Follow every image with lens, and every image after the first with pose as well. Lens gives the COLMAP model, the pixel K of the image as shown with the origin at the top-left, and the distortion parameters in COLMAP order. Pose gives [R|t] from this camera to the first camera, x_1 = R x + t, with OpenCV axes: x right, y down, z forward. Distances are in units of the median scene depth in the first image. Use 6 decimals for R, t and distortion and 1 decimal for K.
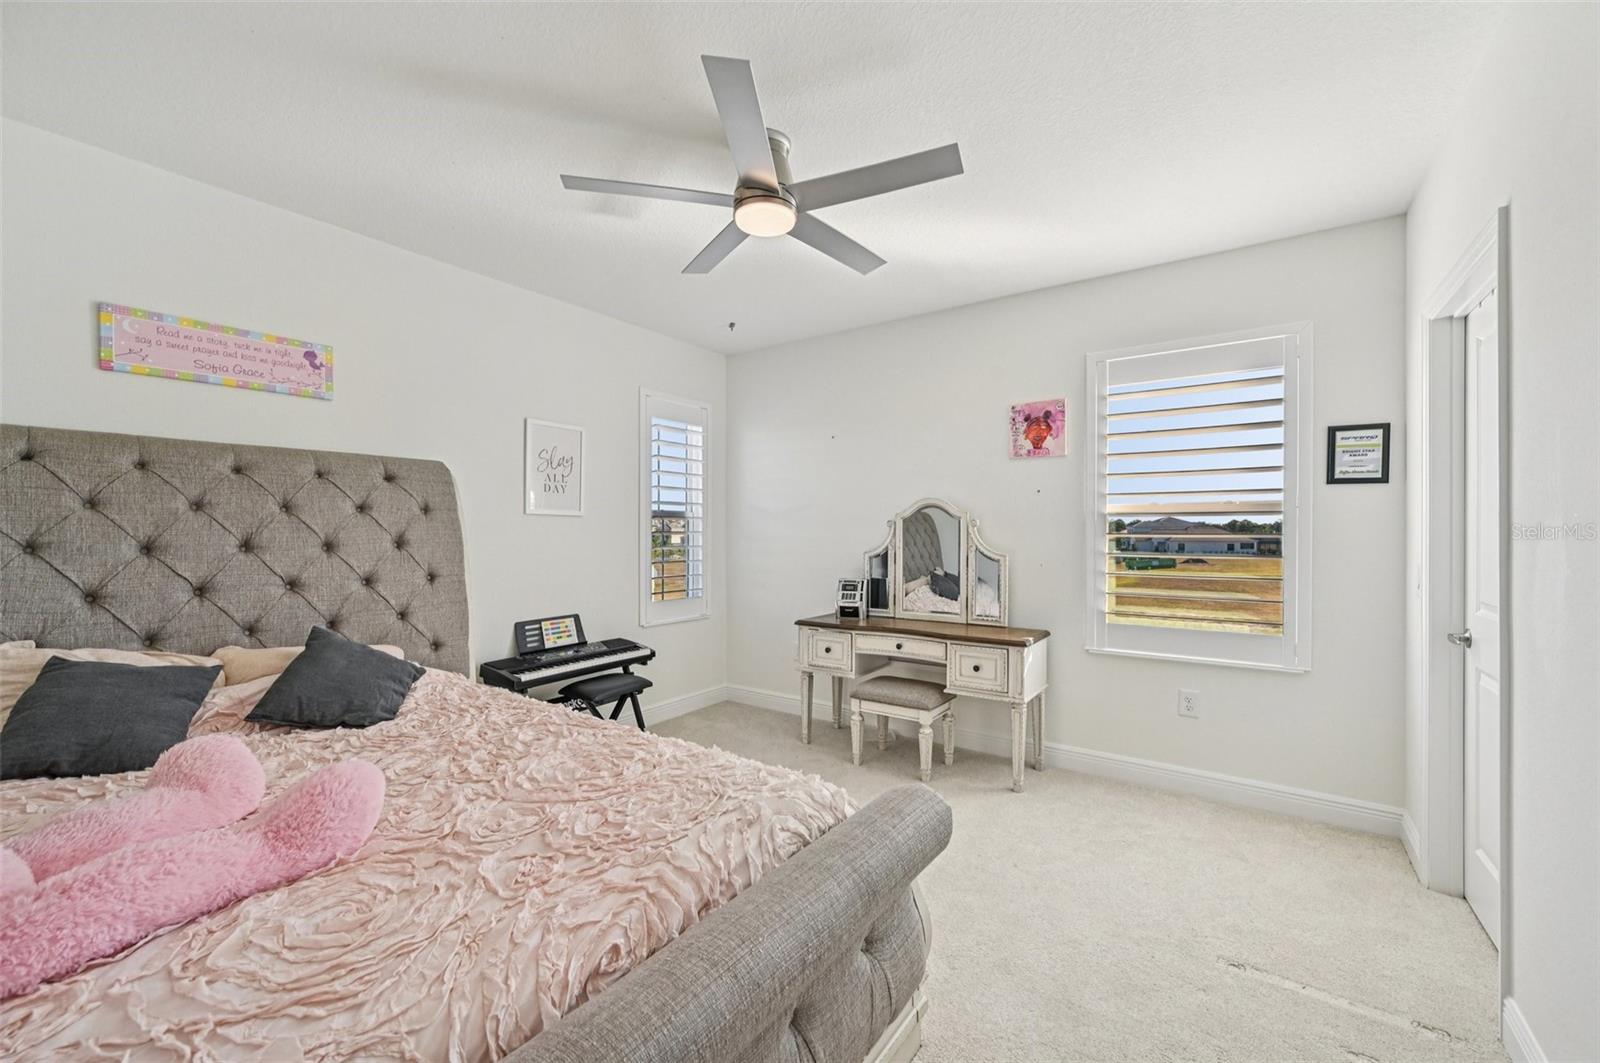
lens RADIAL K [[638.9, 0, 798.9], [0, 638.9, 529.7], [0, 0, 1]] dist [-0.000773, 0.000205]
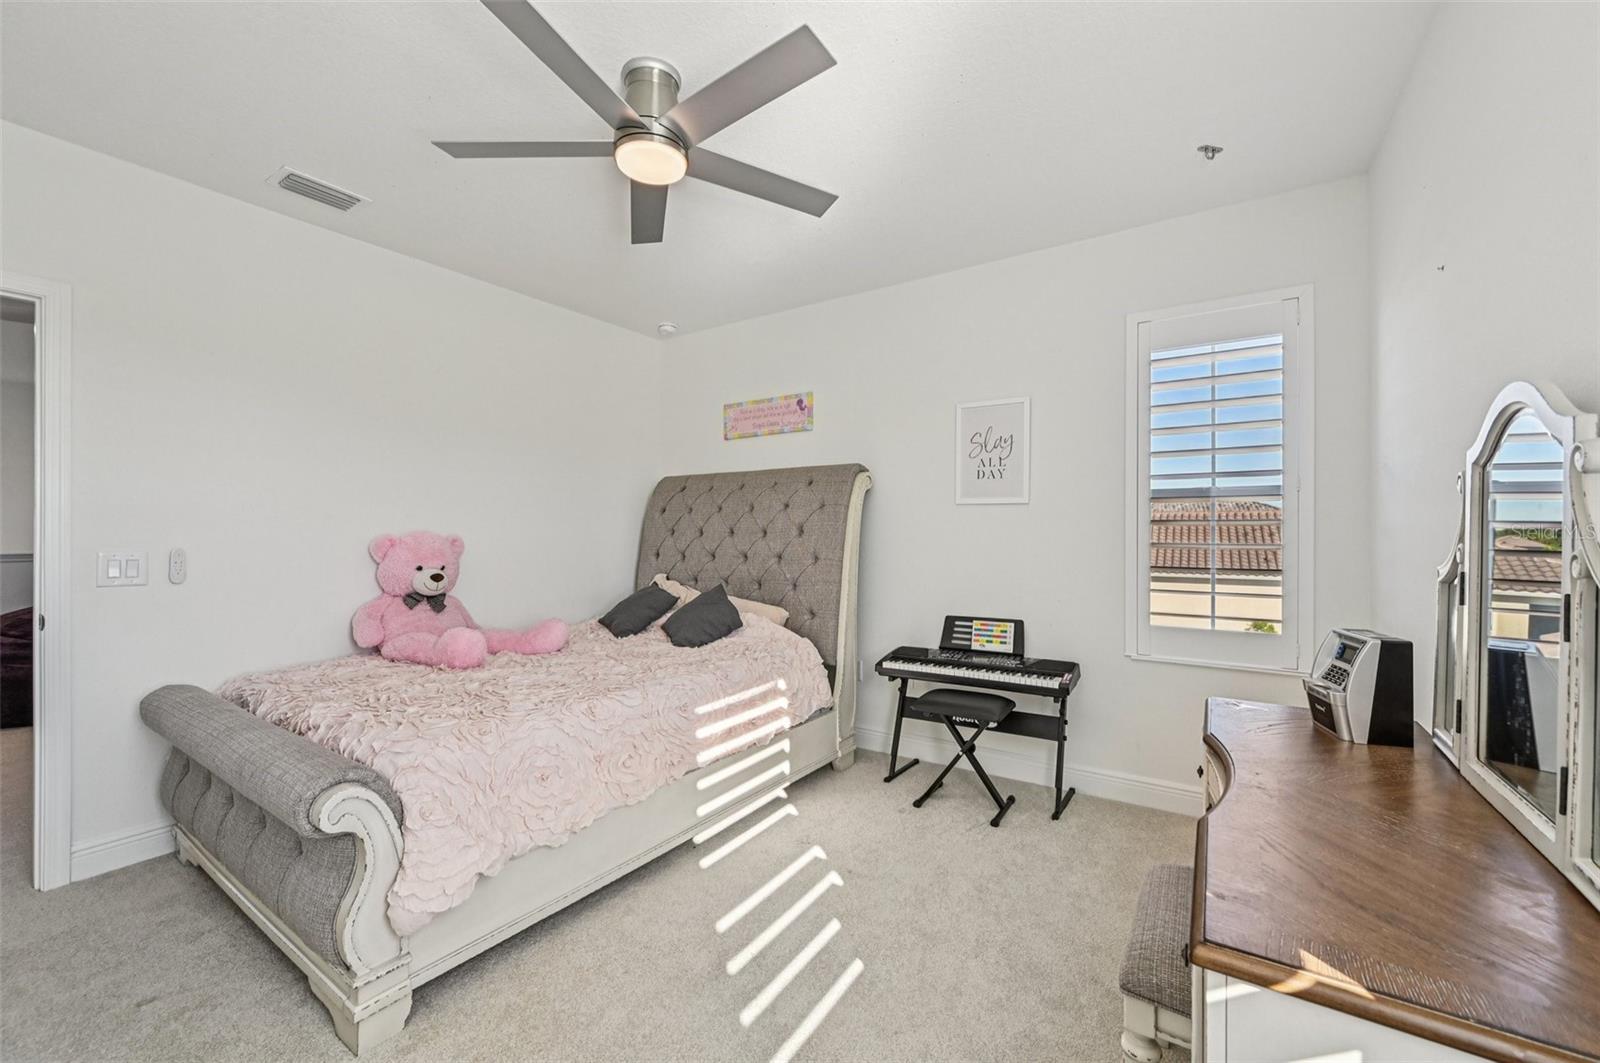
lens RADIAL K [[638.9, 0, 798.9], [0, 638.9, 529.7], [0, 0, 1]] dist [-0.000773, 0.000205]
pose [[0.024609, 0.001937, -0.999695, 0.529880], [0.005757, 0.999981, 0.002079, 0.010103], [0.999681, -0.005806, 0.024597, 0.743871]]
